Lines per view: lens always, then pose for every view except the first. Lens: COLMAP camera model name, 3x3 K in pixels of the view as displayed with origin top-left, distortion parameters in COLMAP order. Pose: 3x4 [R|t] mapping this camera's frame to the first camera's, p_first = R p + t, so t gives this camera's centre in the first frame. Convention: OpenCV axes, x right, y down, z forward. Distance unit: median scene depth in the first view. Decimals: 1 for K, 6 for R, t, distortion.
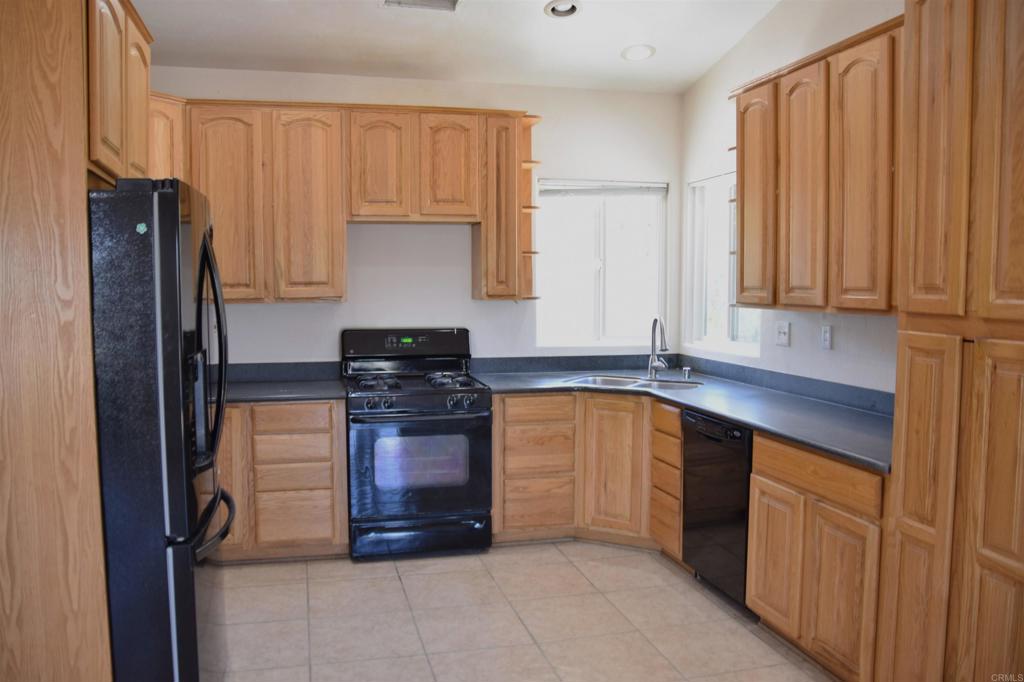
lens RADIAL K [[806.3, 0, 506.3], [0, 806.3, 342.7], [0, 0, 1]] dist [-0.119058, 0.061260]
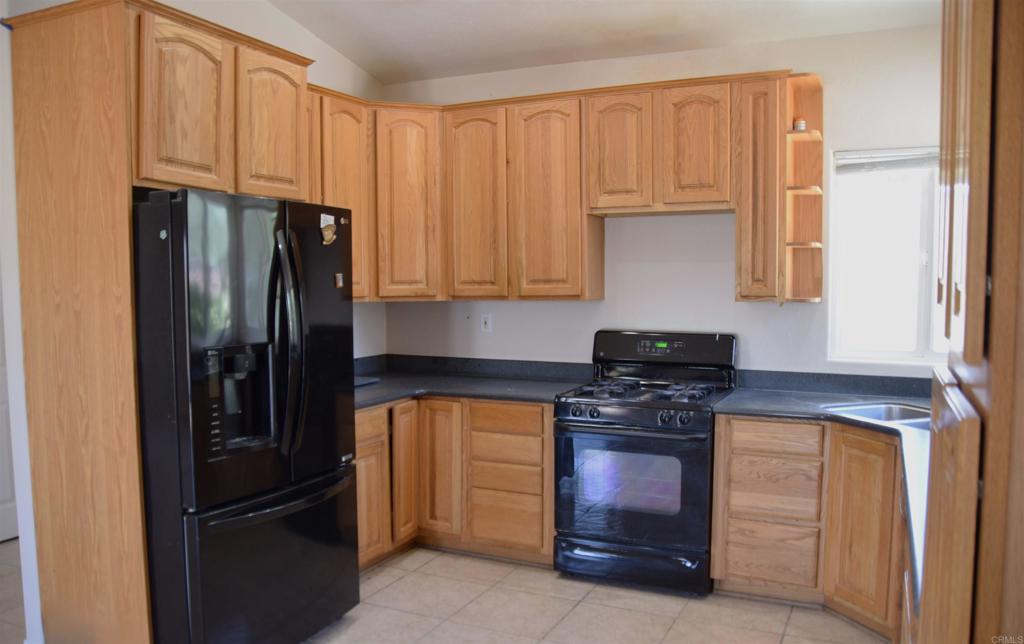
lens RADIAL K [[809.6, 0, 511.6], [0, 809.6, 345.3], [0, 0, 1]] dist [-0.099459, 0.001881]
pose [[0.777244, 0.049052, -0.627285, 0.336552], [-0.044973, 0.998738, 0.022374, -0.016512], [0.627591, 0.010821, 0.778468, 0.211632]]
